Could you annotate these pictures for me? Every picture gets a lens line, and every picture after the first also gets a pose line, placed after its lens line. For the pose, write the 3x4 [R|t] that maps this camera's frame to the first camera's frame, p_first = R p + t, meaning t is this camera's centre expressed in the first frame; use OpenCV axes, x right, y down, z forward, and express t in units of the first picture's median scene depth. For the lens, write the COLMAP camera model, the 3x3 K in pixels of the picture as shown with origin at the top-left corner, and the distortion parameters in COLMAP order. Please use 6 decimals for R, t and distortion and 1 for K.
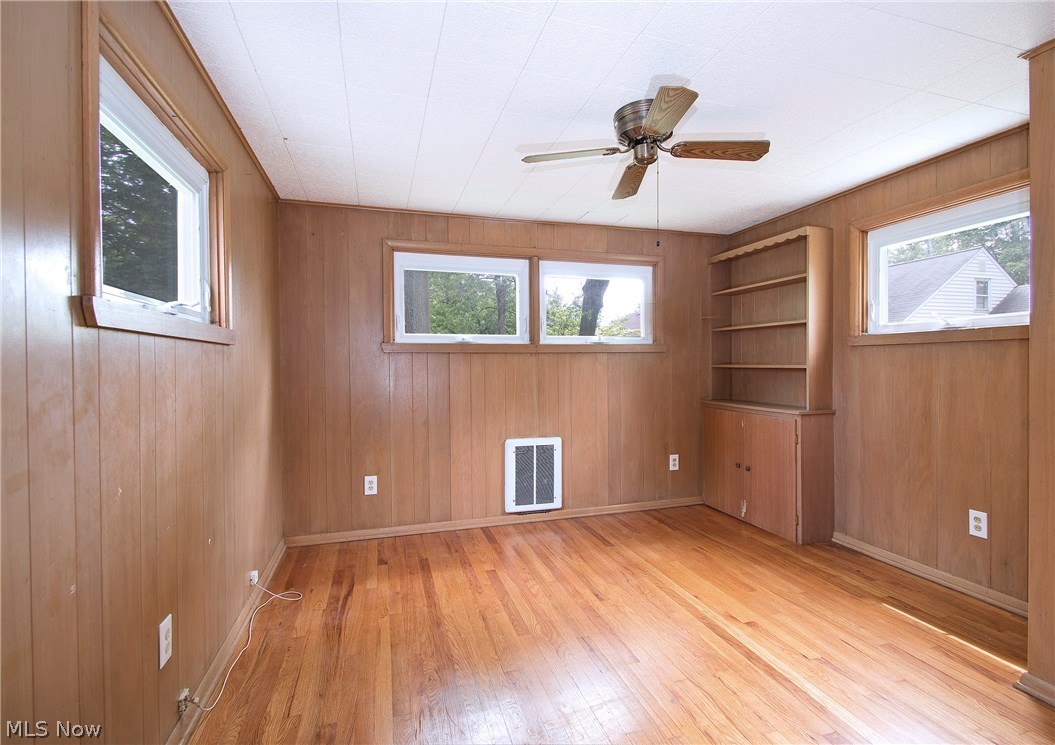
lens RADIAL K [[514.0, 0, 528.5], [0, 514.0, 368.1], [0, 0, 1]] dist [-0.000938, -0.000052]
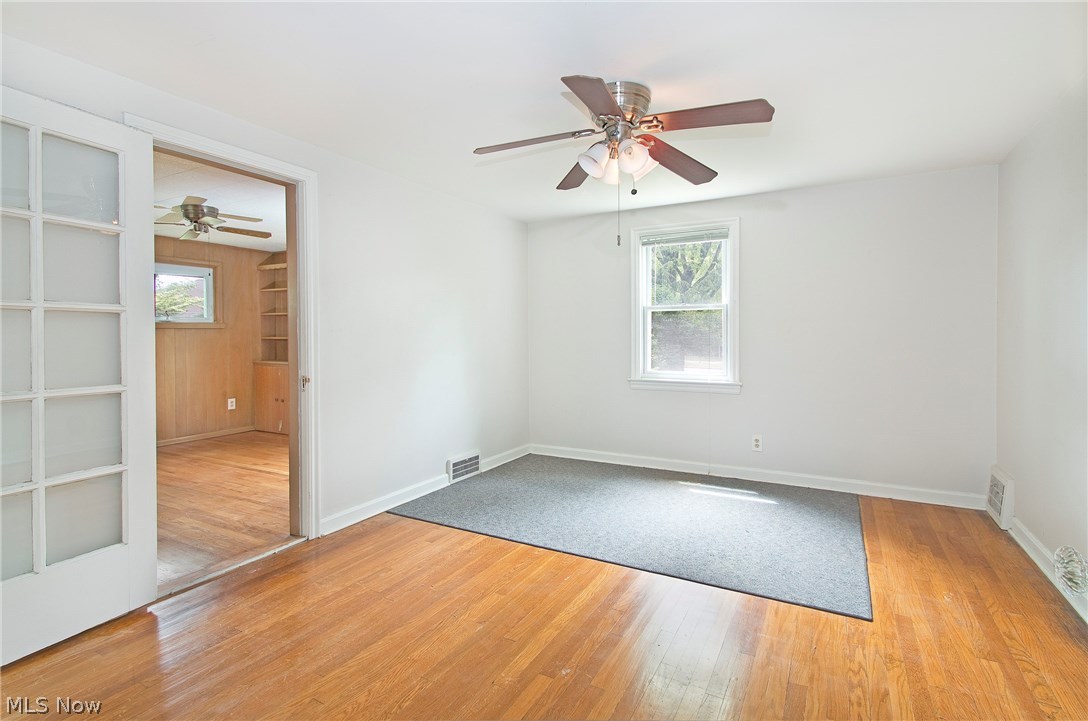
lens RADIAL K [[507.3, 0, 564.3], [0, 507.3, 335.4], [0, 0, 1]] dist [0.001713, -0.000283]
pose [[0.683993, -0.003048, 0.729483, -0.122647], [0.010611, 0.999927, -0.005772, 0.006909], [-0.729412, 0.011689, 0.683975, -0.682101]]
